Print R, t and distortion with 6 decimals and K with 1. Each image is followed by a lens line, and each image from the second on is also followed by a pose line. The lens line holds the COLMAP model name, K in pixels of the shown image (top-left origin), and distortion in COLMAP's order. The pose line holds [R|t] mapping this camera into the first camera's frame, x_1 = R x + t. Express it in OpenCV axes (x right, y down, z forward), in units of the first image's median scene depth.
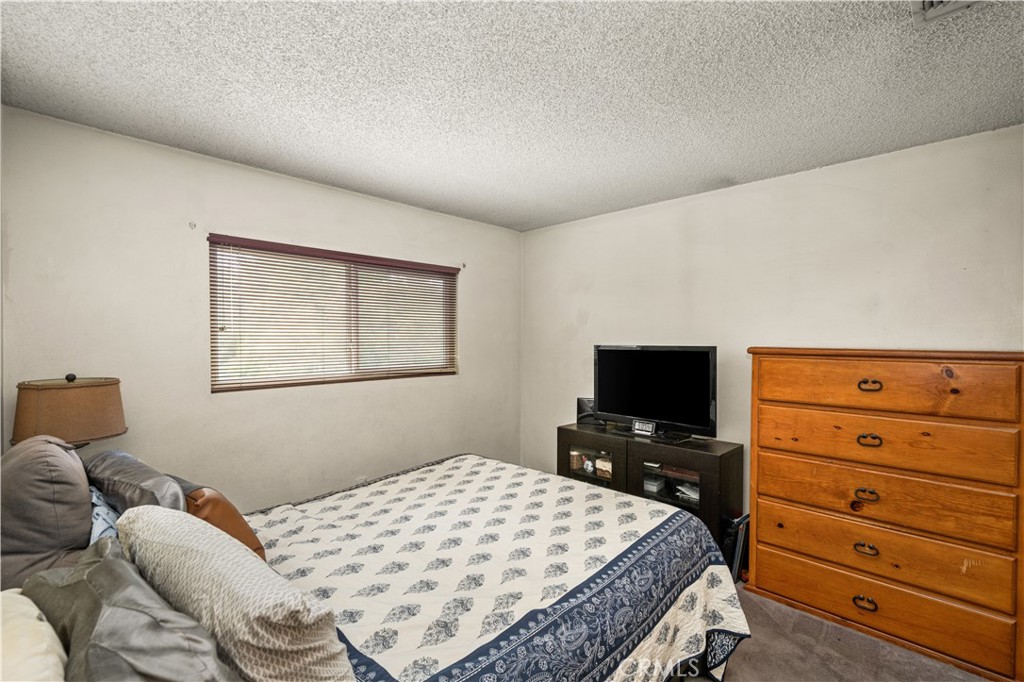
lens RADIAL K [[455.2, 0, 508.0], [0, 455.2, 344.7], [0, 0, 1]] dist [0.001343, 0.000165]
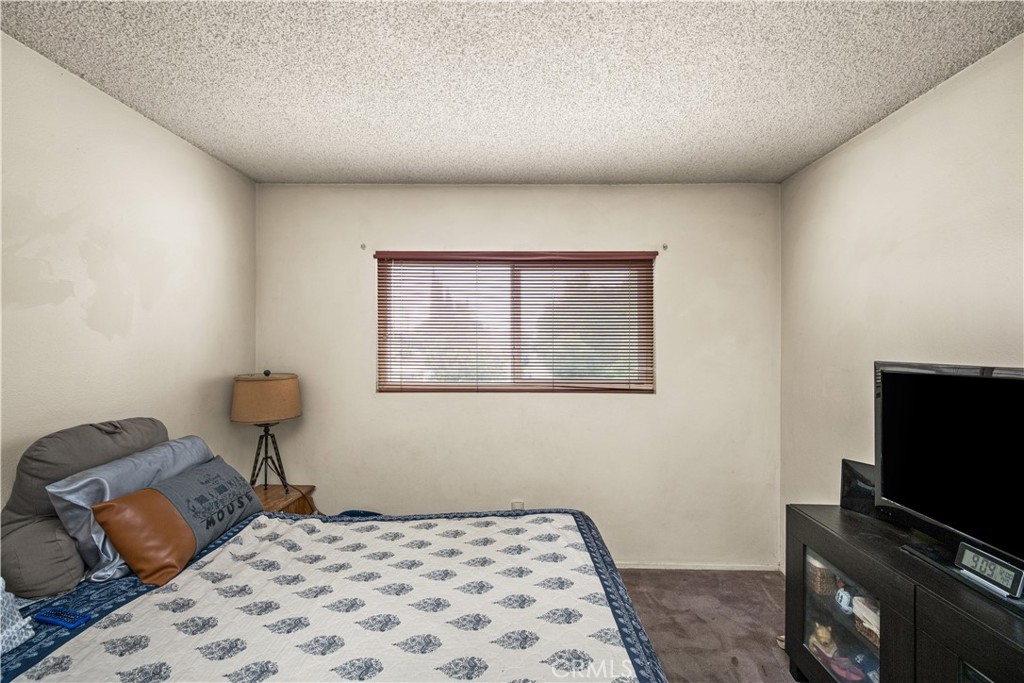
lens RADIAL K [[414.6, 0, 514.8], [0, 414.6, 345.1], [0, 0, 1]] dist [-0.001189, 0.000330]
pose [[0.692573, 0.007193, -0.721312, 0.316539], [-0.016284, 0.999851, -0.005664, -0.010640], [0.721164, 0.015668, 0.692587, 0.514160]]
